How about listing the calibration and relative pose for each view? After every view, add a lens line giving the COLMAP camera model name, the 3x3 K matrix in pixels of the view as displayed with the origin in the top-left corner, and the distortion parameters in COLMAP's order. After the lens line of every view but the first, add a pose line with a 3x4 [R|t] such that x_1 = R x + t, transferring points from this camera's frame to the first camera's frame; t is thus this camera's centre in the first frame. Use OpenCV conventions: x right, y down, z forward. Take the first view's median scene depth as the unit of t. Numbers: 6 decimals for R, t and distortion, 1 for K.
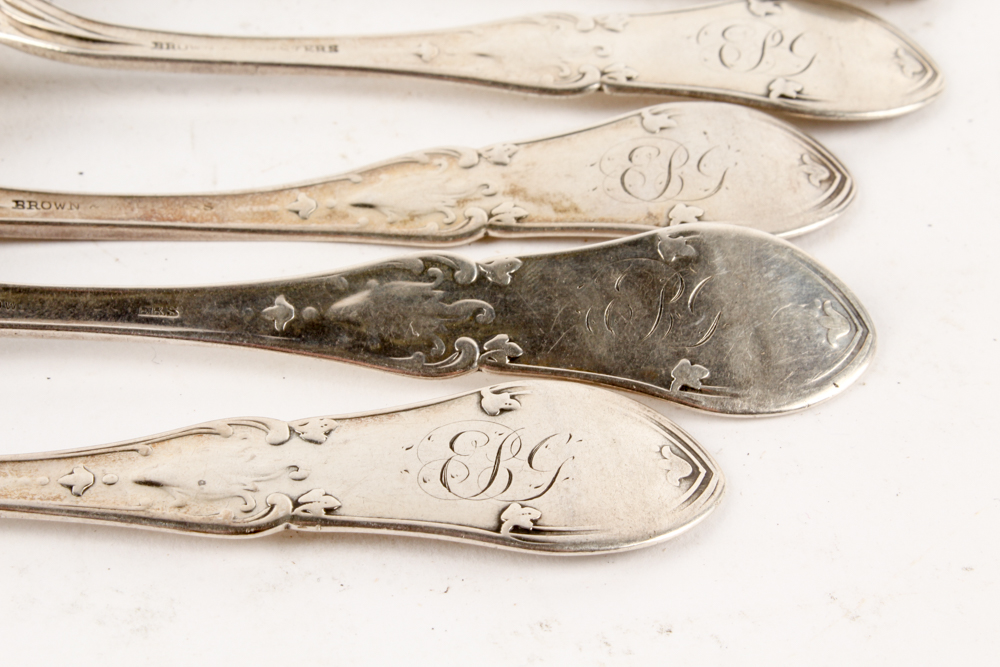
lens RADIAL K [[2575.0, 0, 500.0], [0, 2575.0, 333.5], [0, 0, 1]] dist [0.081389, 0.495581]
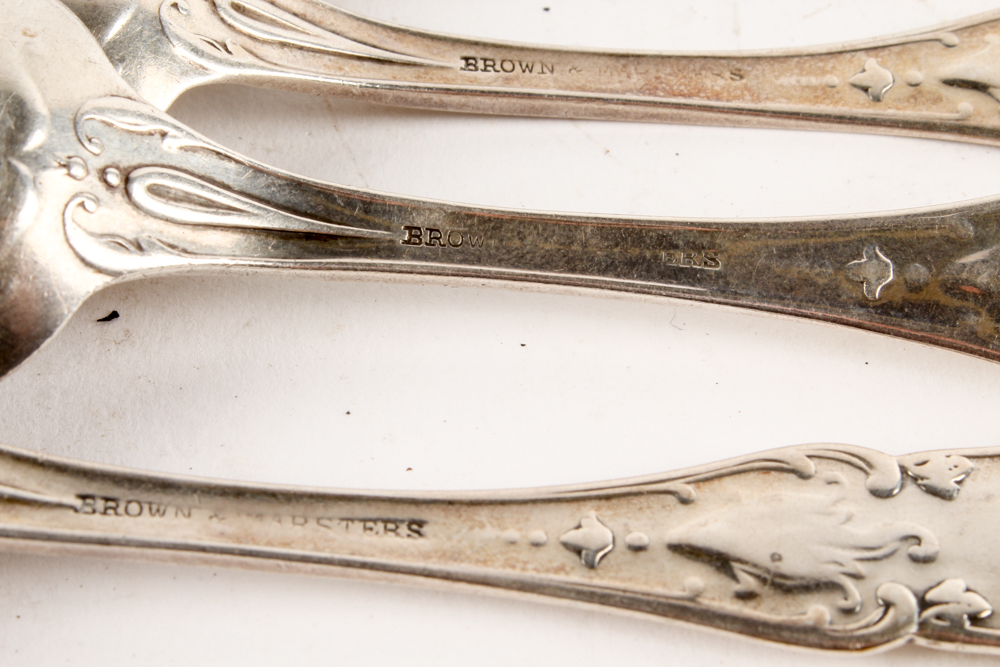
lens RADIAL K [[2575.0, 0, 500.0], [0, 2575.0, 333.5], [0, 0, 1]] dist [0.081389, 0.495581]
pose [[0.995838, 0.058472, -0.069907, -0.125511], [-0.047390, 0.987425, 0.150821, -0.083081], [0.077847, -0.146880, 0.986086, 0.308395]]
